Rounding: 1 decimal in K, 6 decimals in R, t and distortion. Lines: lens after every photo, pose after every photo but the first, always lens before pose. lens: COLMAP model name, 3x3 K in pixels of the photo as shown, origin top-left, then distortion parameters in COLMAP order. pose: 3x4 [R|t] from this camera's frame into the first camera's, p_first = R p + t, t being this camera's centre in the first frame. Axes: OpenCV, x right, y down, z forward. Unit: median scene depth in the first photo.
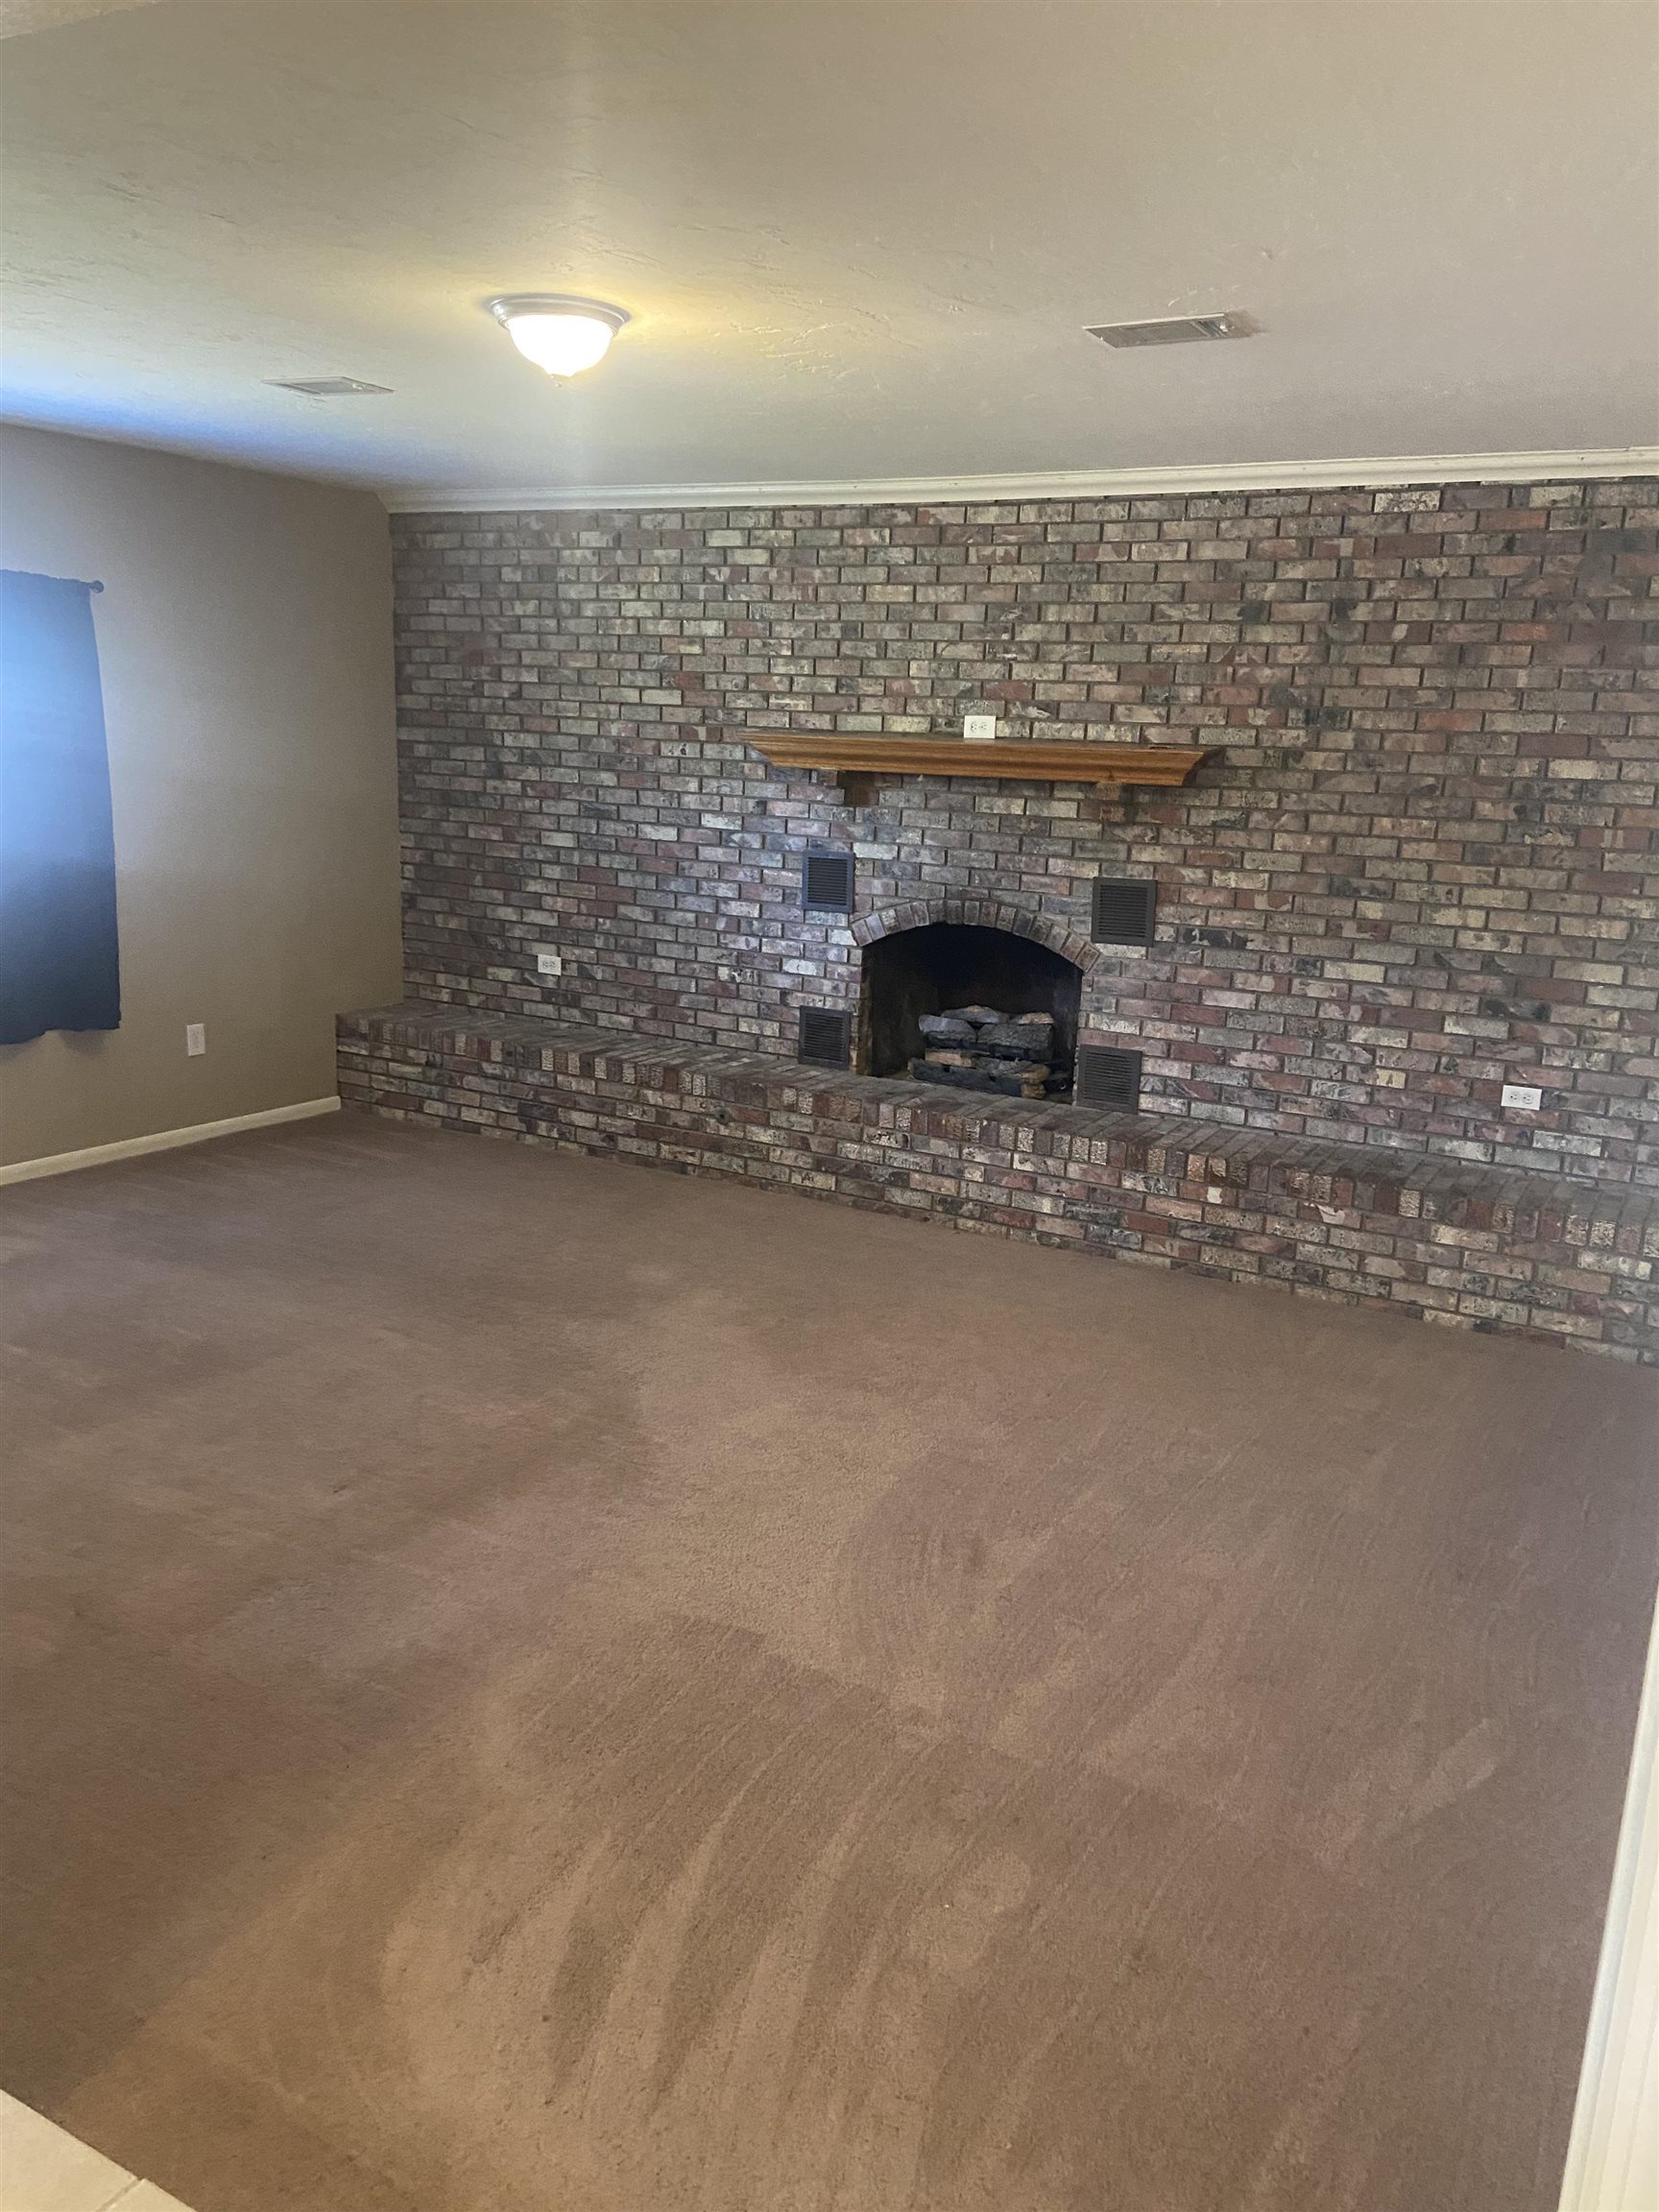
lens RADIAL K [[1663.1, 0, 865.2], [0, 1663.1, 1112.9], [0, 0, 1]] dist [0.119717, -0.154699]
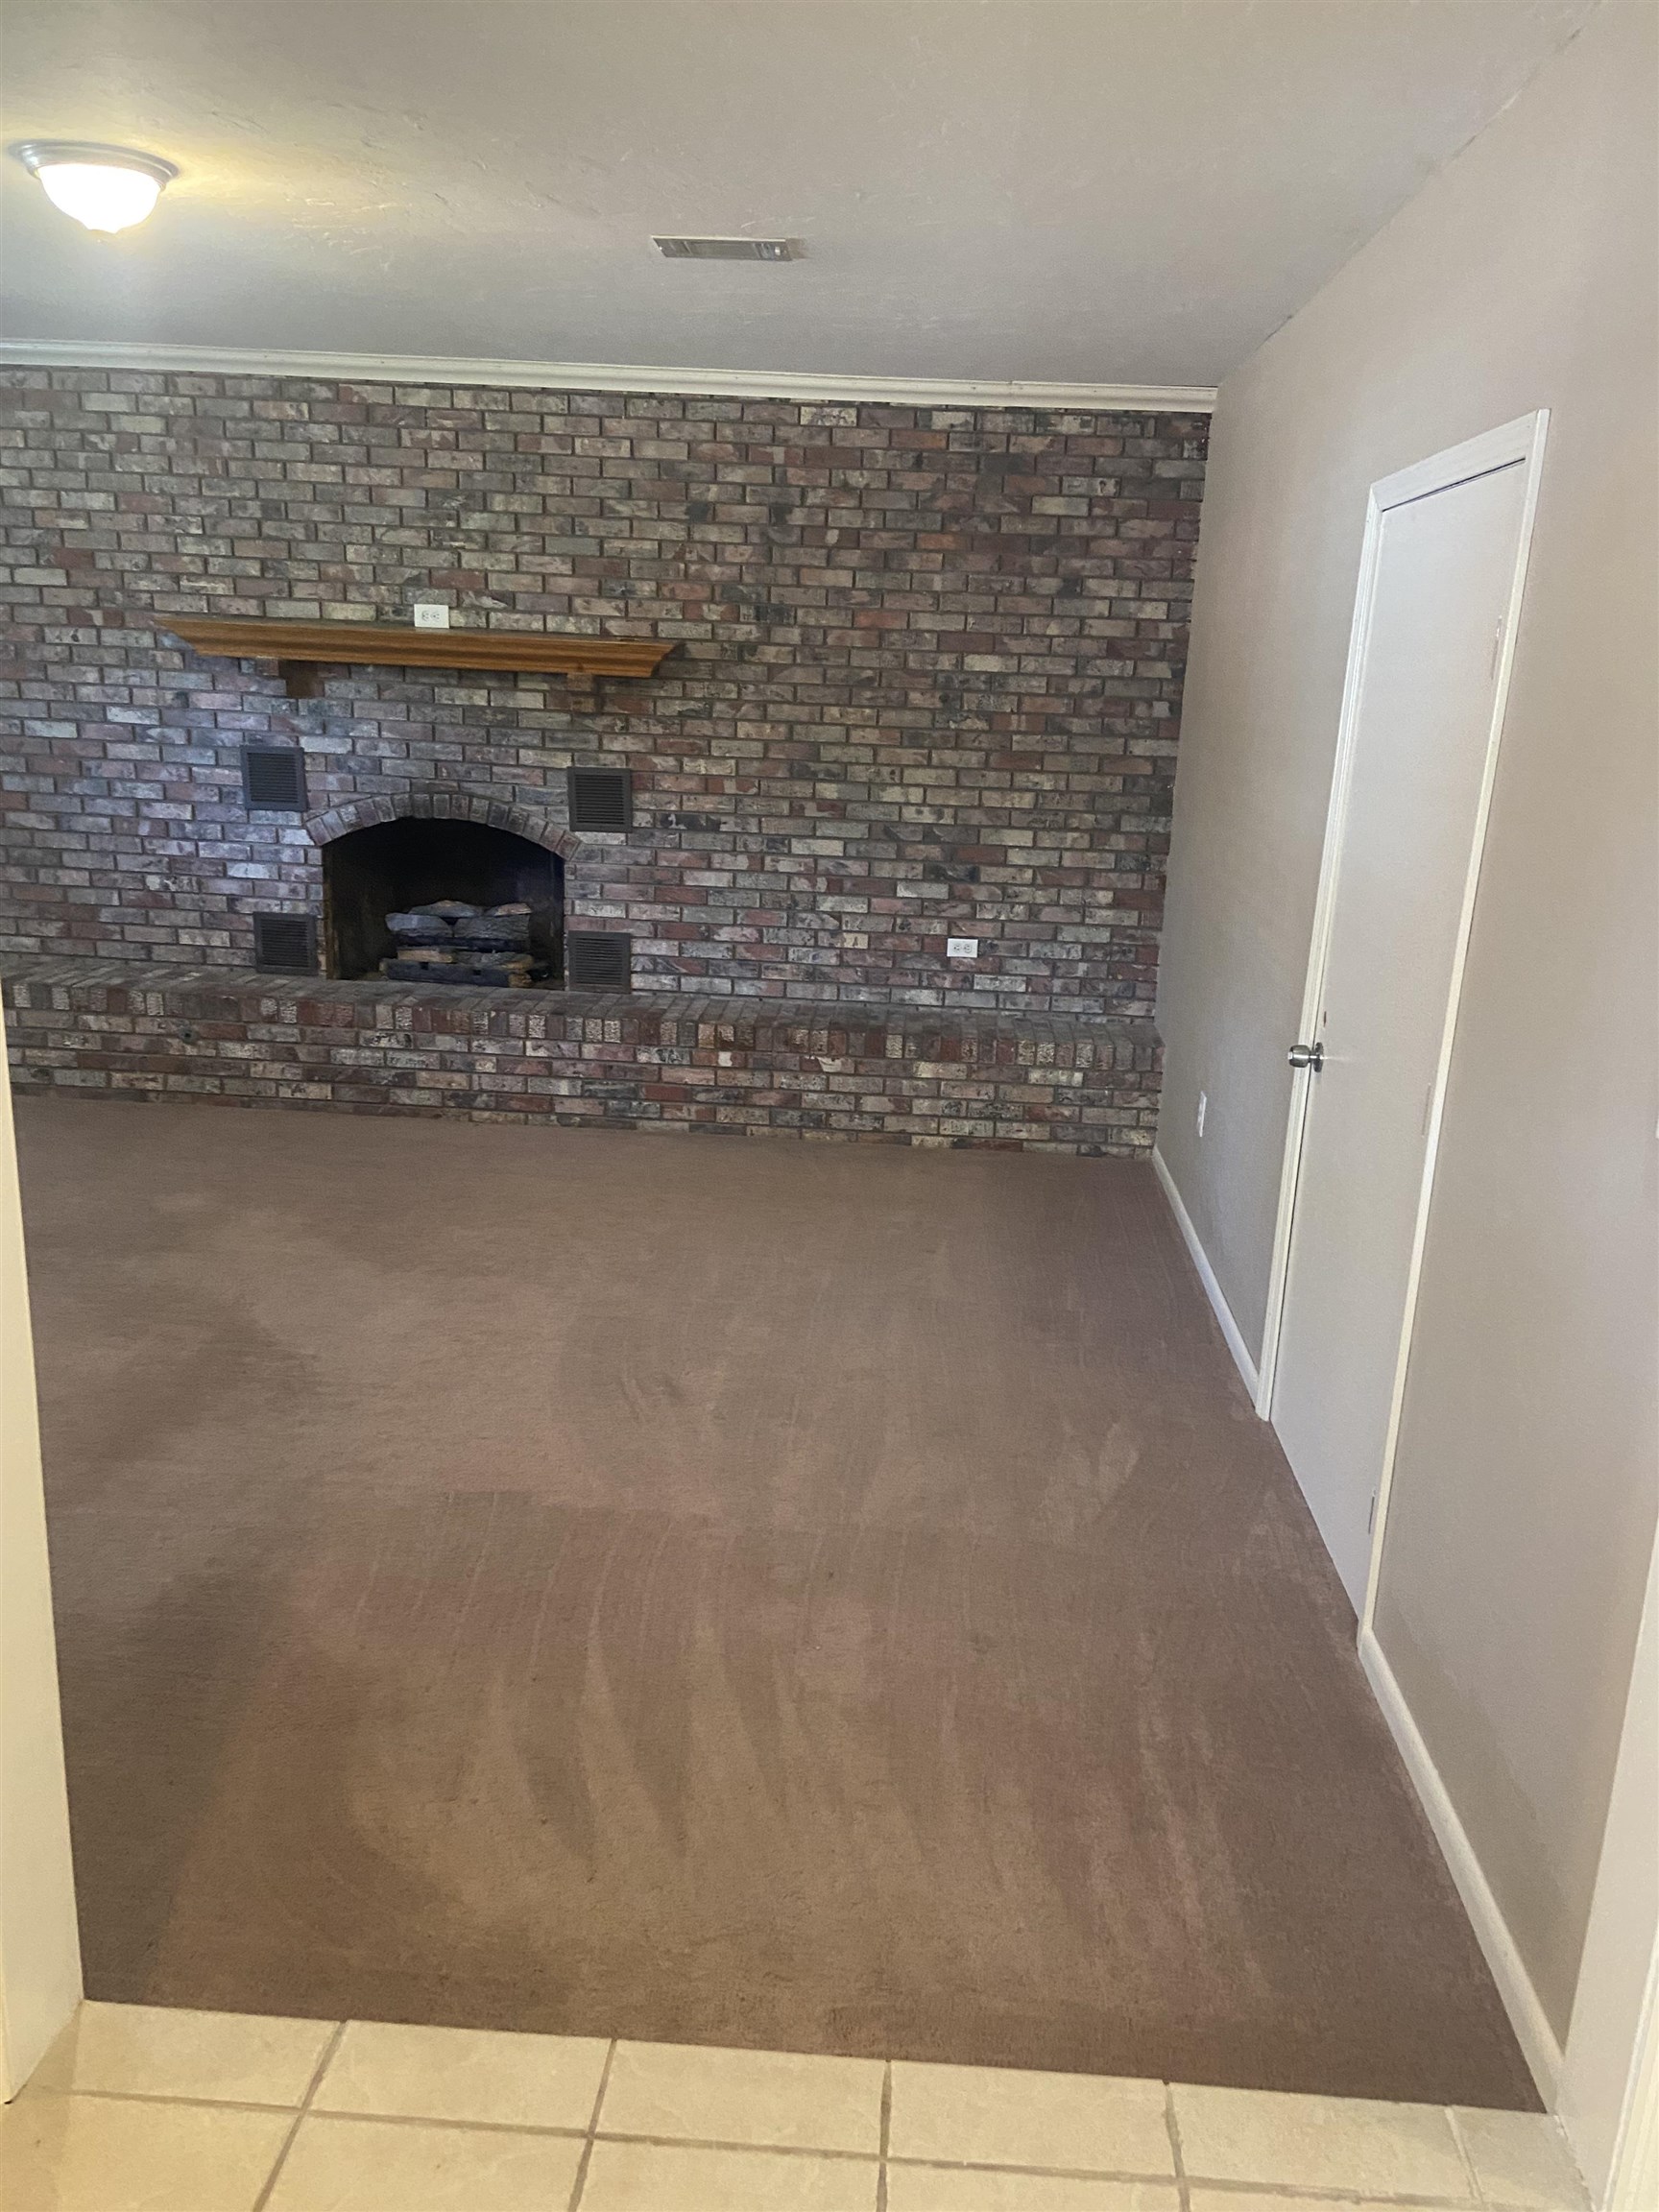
lens RADIAL K [[1663.1, 0, 865.2], [0, 1663.1, 1112.9], [0, 0, 1]] dist [0.119717, -0.154699]
pose [[0.897836, -0.117957, 0.424236, -0.165751], [0.093129, 0.992525, 0.078871, 0.006567], [-0.430369, -0.031305, 0.902110, -0.020650]]
